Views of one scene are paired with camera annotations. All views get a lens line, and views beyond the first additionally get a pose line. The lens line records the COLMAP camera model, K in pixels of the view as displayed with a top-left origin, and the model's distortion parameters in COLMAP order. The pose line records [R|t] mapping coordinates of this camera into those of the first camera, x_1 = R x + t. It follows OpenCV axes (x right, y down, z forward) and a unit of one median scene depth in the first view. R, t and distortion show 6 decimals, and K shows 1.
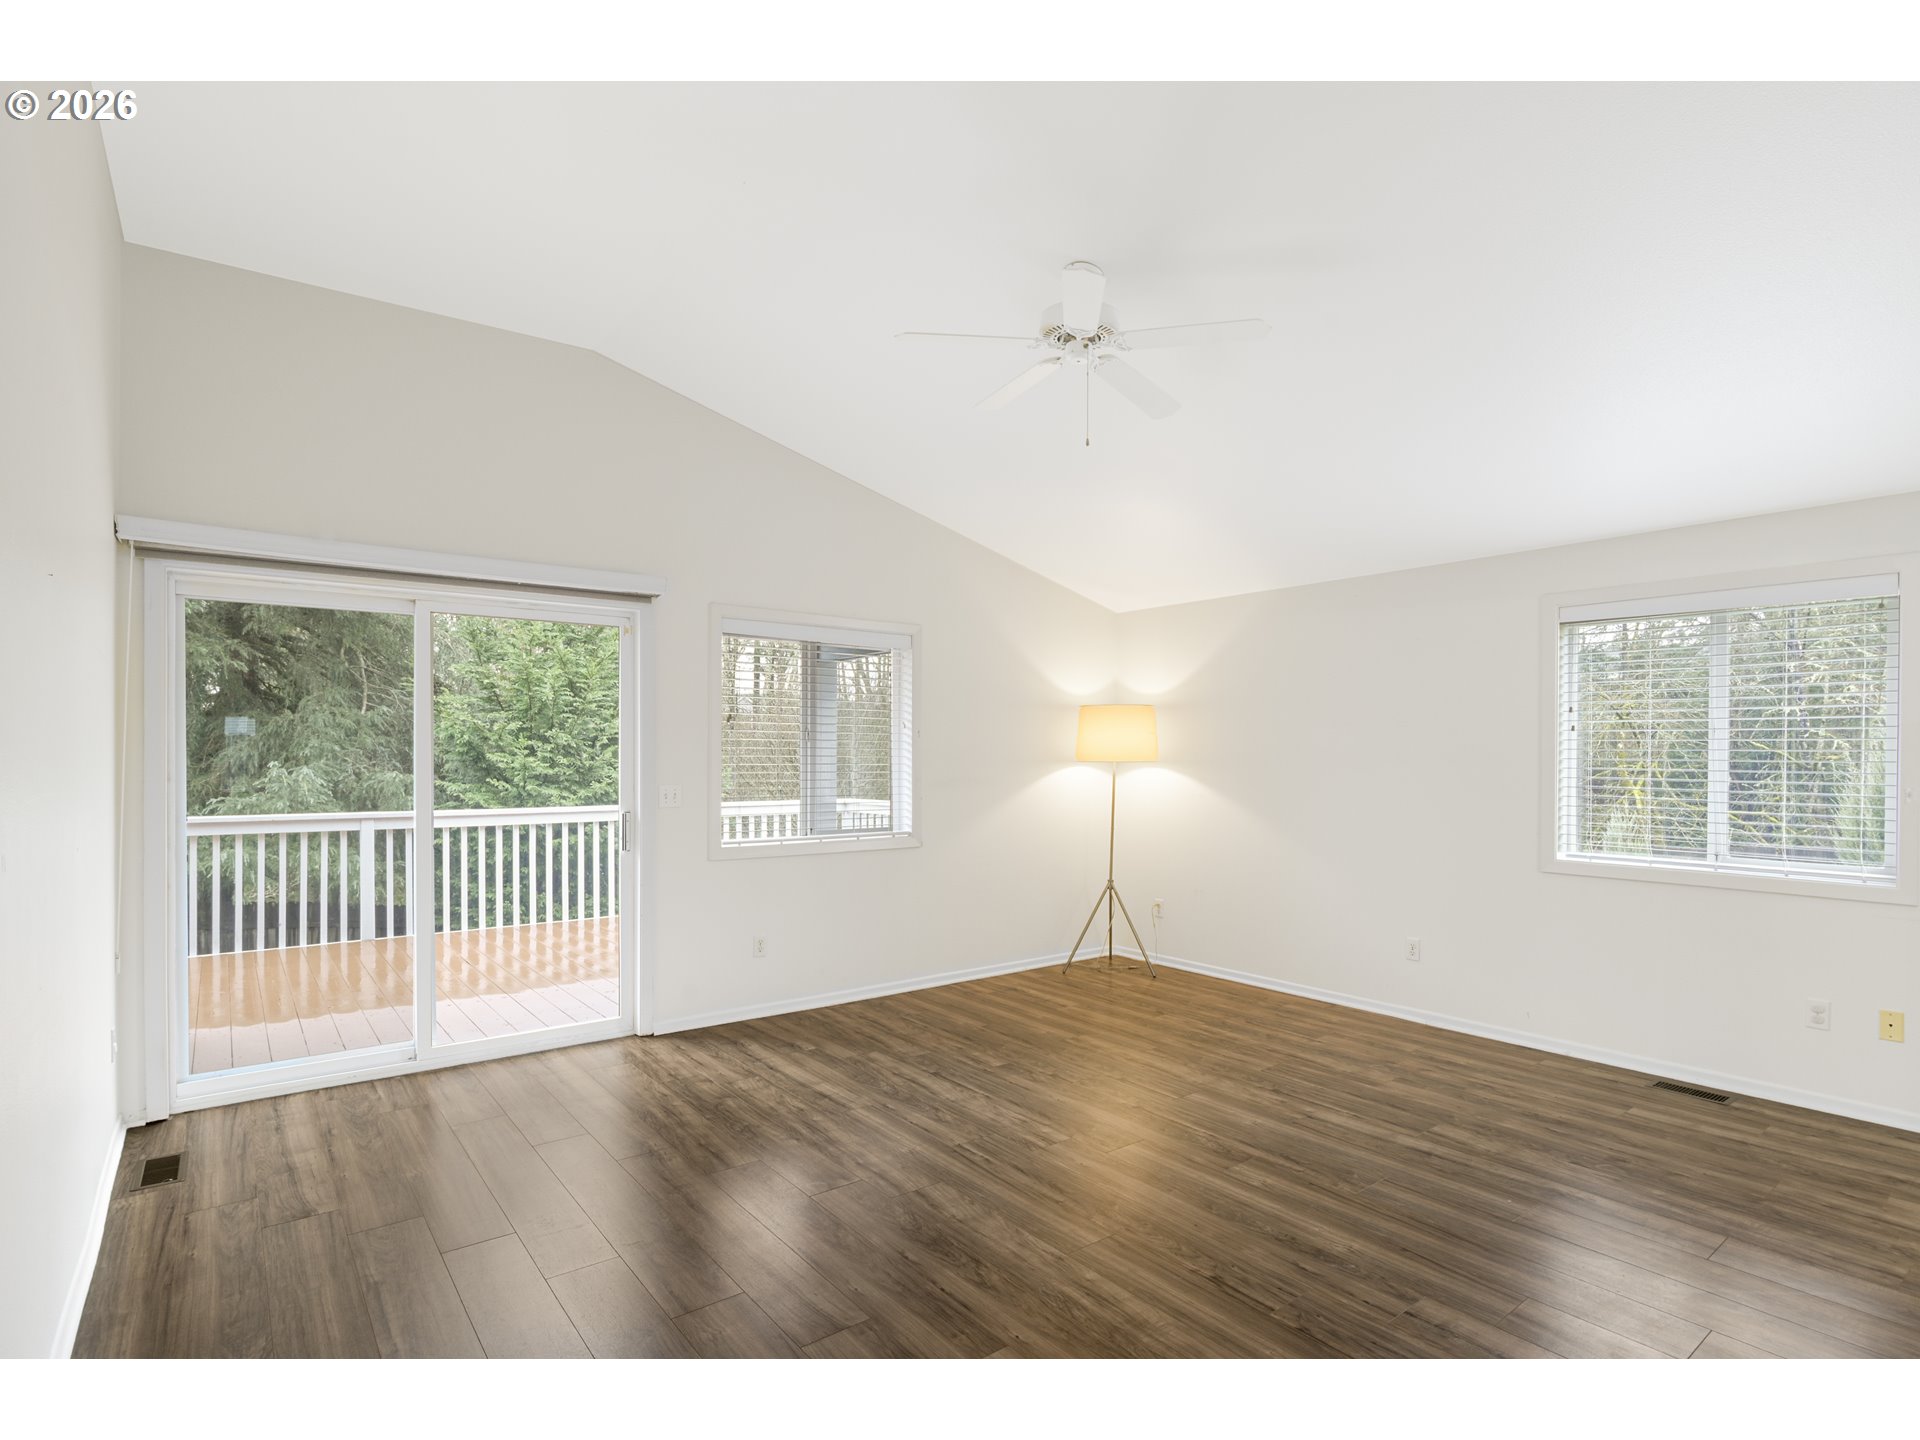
lens RADIAL K [[960.6, 0, 972.7], [0, 960.6, 730.5], [0, 0, 1]] dist [-0.019757, -0.000822]
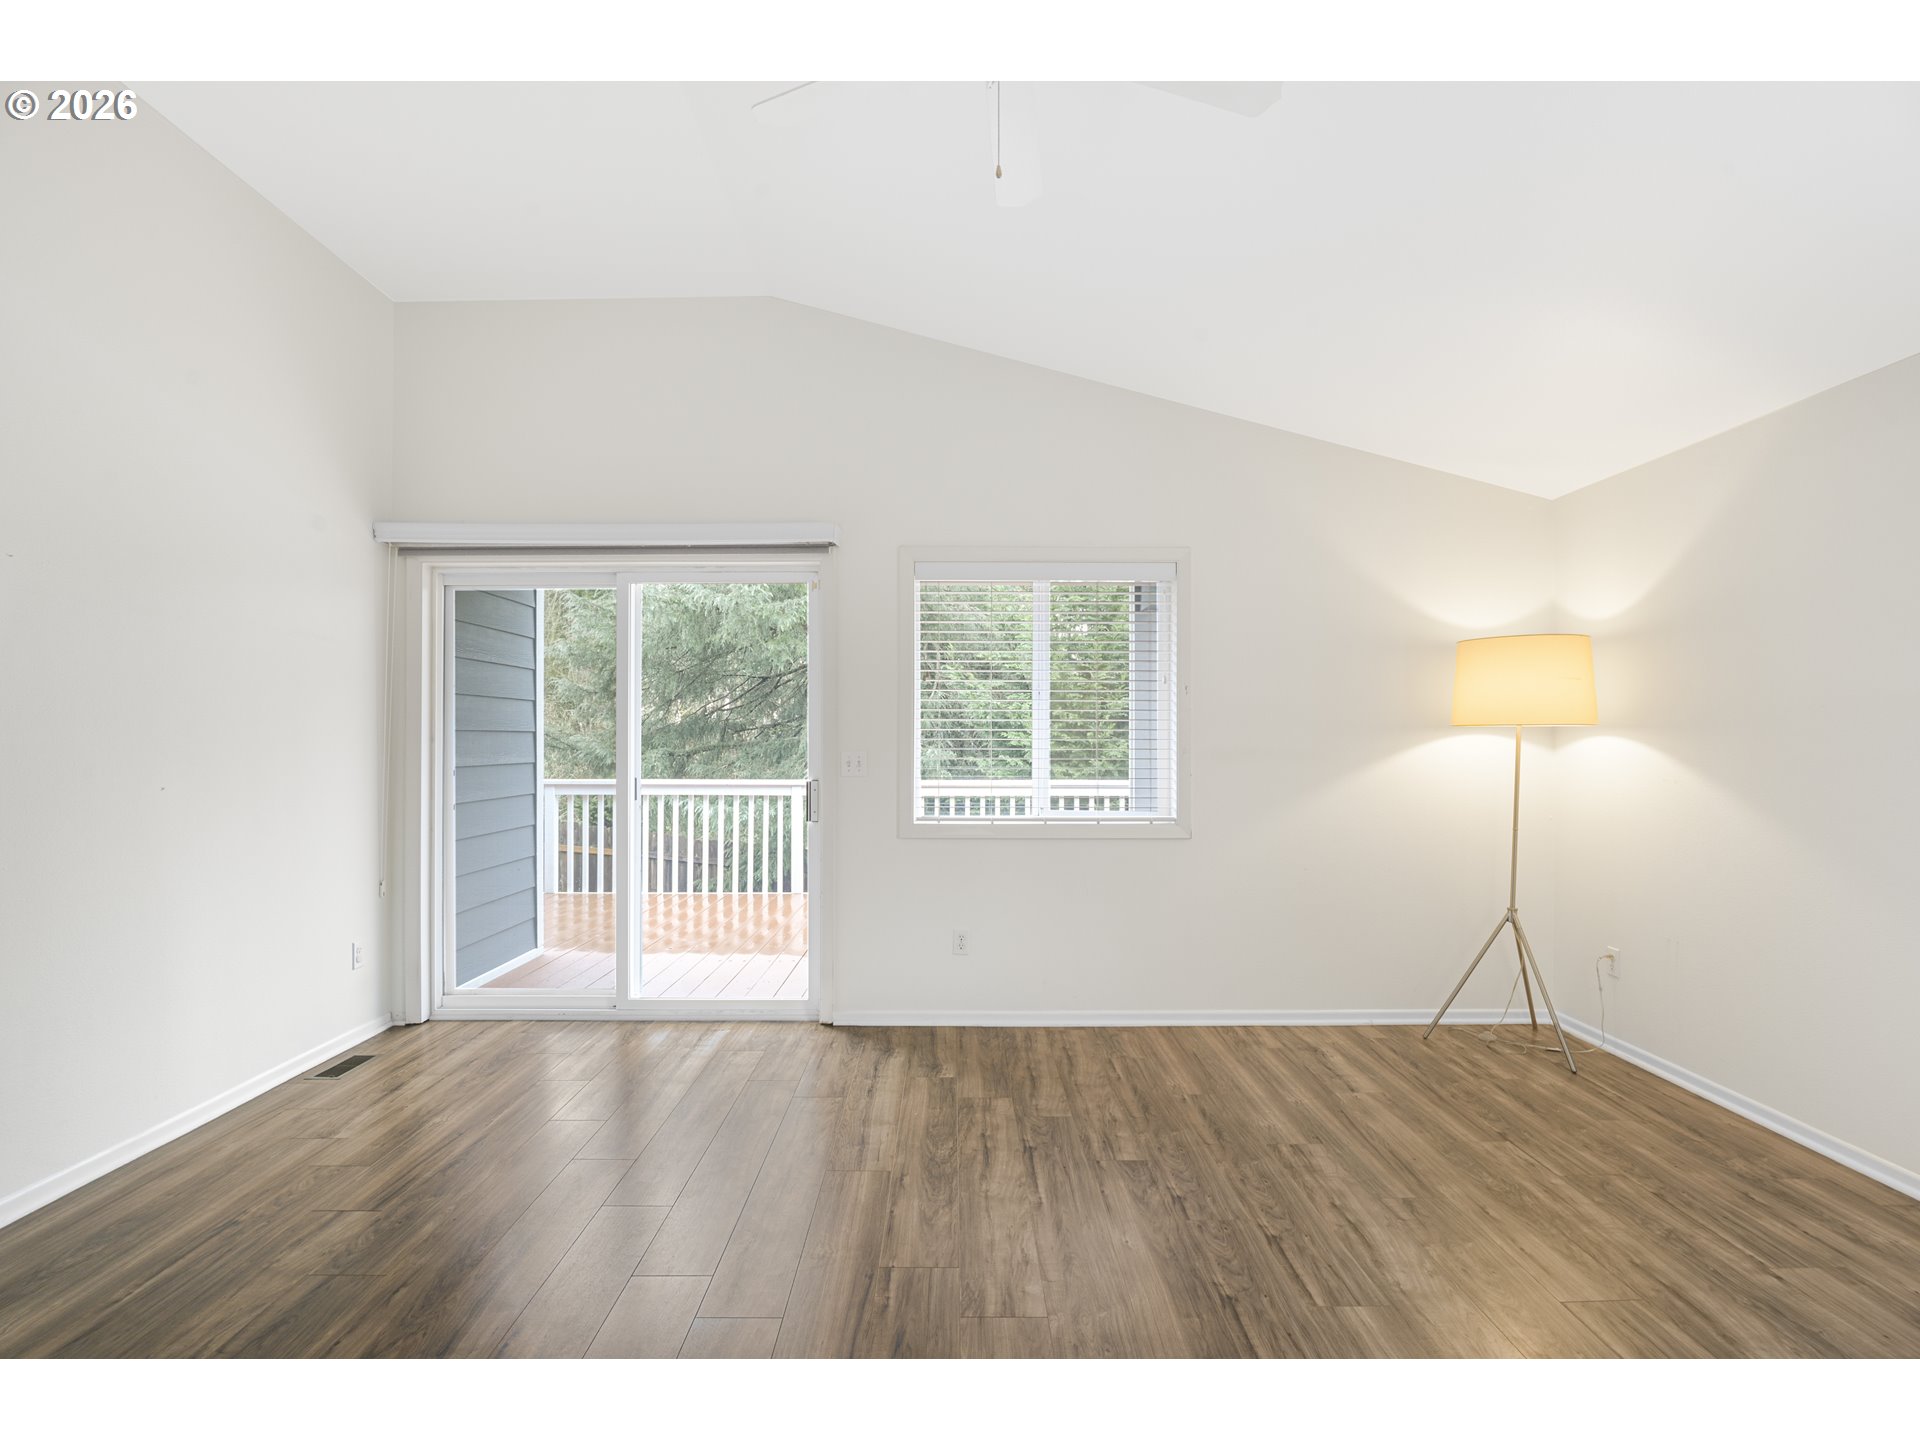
lens RADIAL K [[955.4, 0, 963.6], [0, 955.4, 718.2], [0, 0, 1]] dist [-0.016318, -0.000728]
pose [[0.792669, -0.014165, -0.609487, 0.292605], [0.017732, 0.999843, -0.000176, 0.025287], [0.609394, -0.010668, 0.792796, 0.321861]]
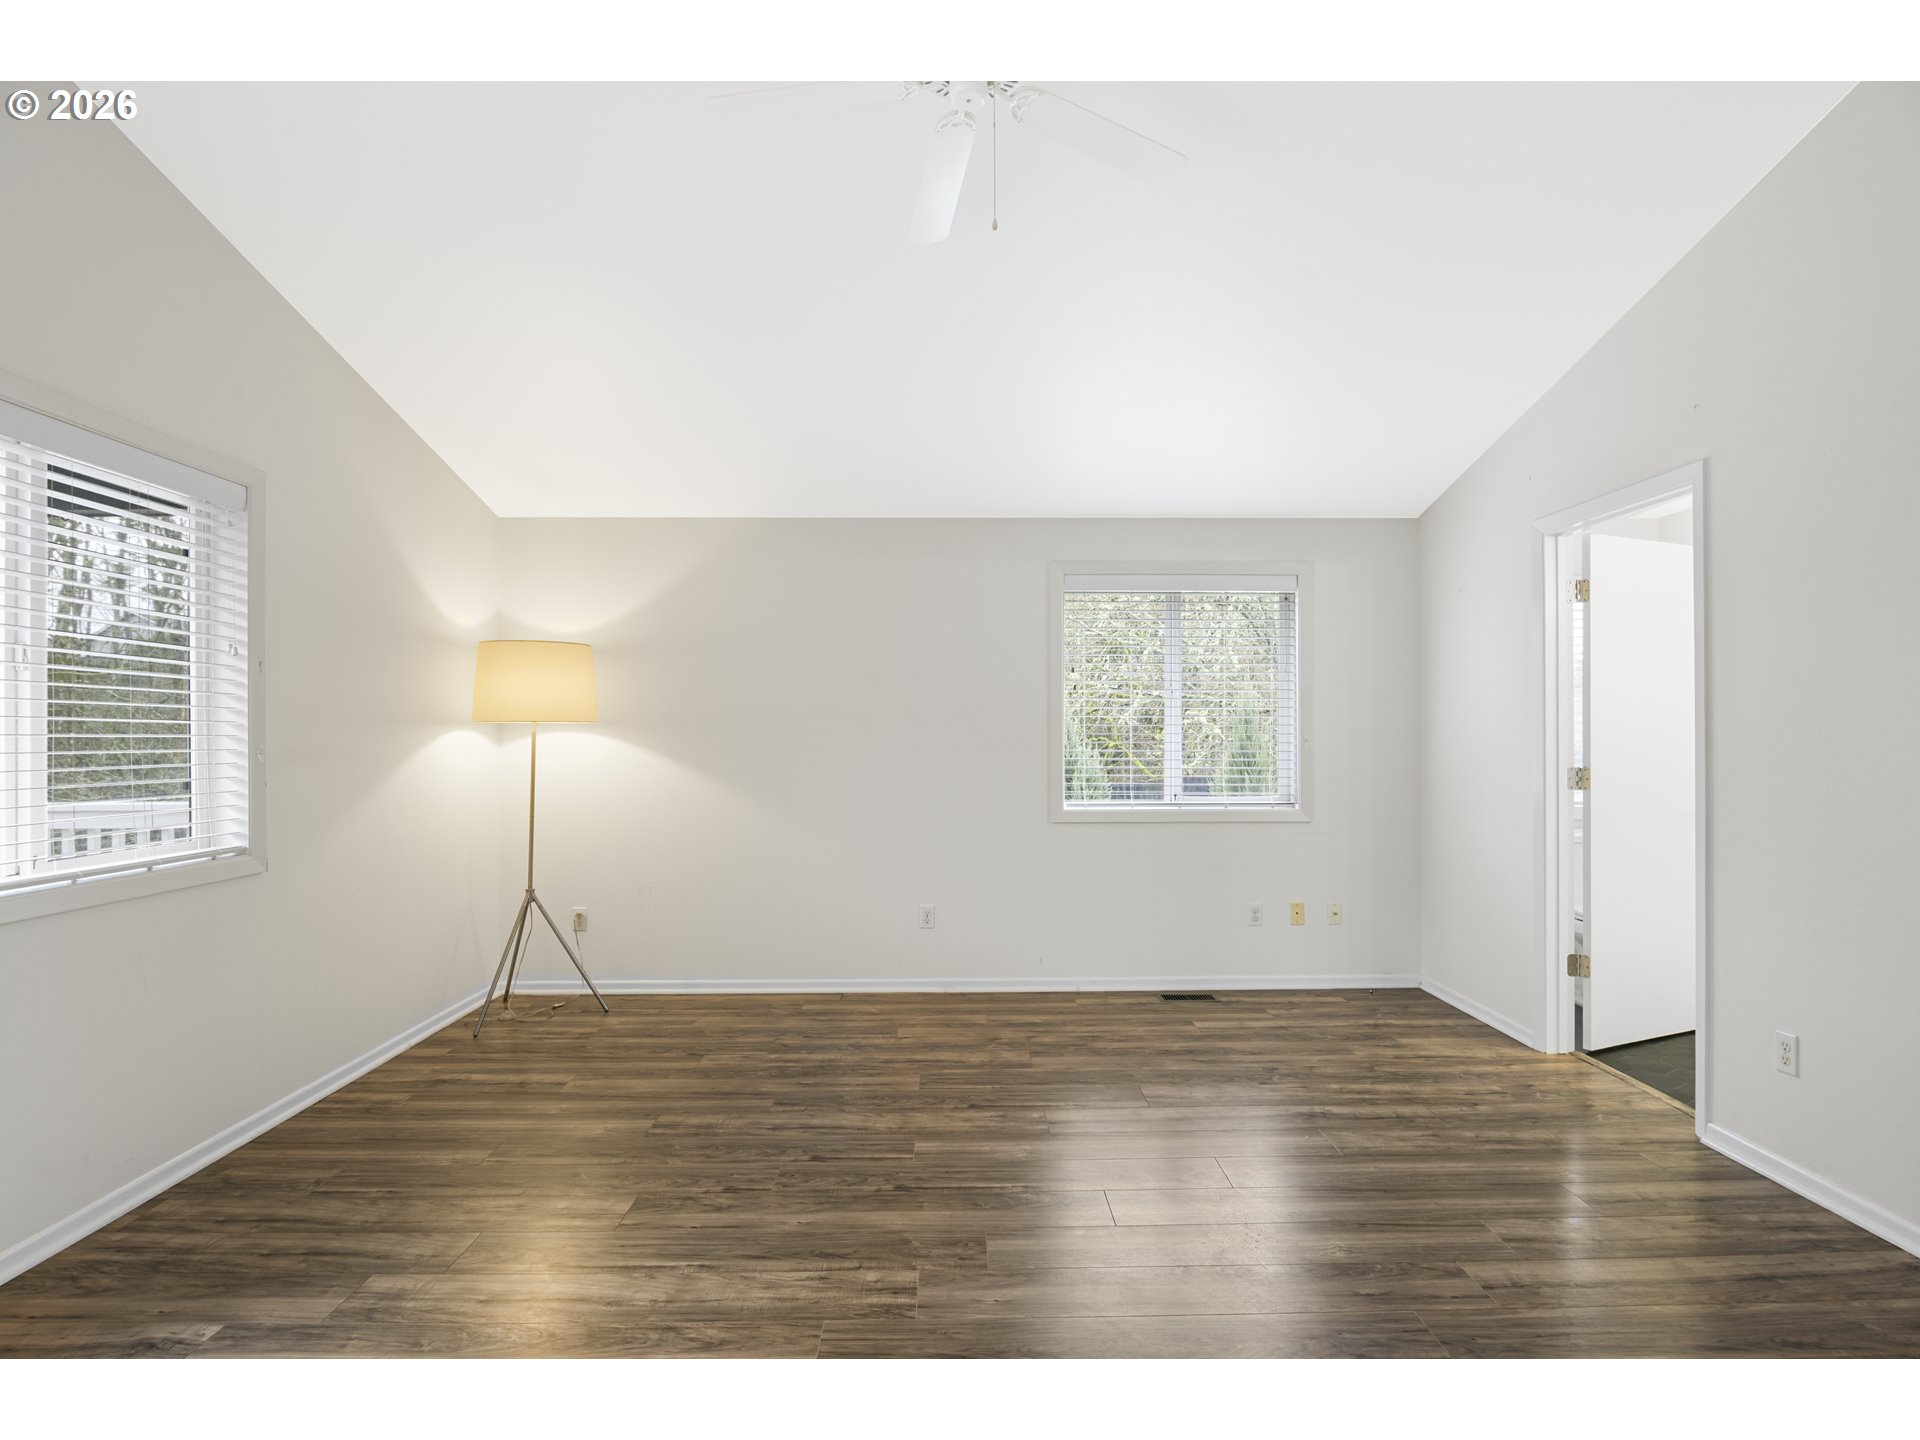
lens RADIAL K [[955.4, 0, 963.6], [0, 955.4, 718.2], [0, 0, 1]] dist [-0.016318, -0.000728]
pose [[0.607063, 0.007888, 0.794614, -0.266198], [-0.013449, 0.999909, 0.000349, 0.029838], [-0.794540, -0.010898, 0.607114, 0.386759]]
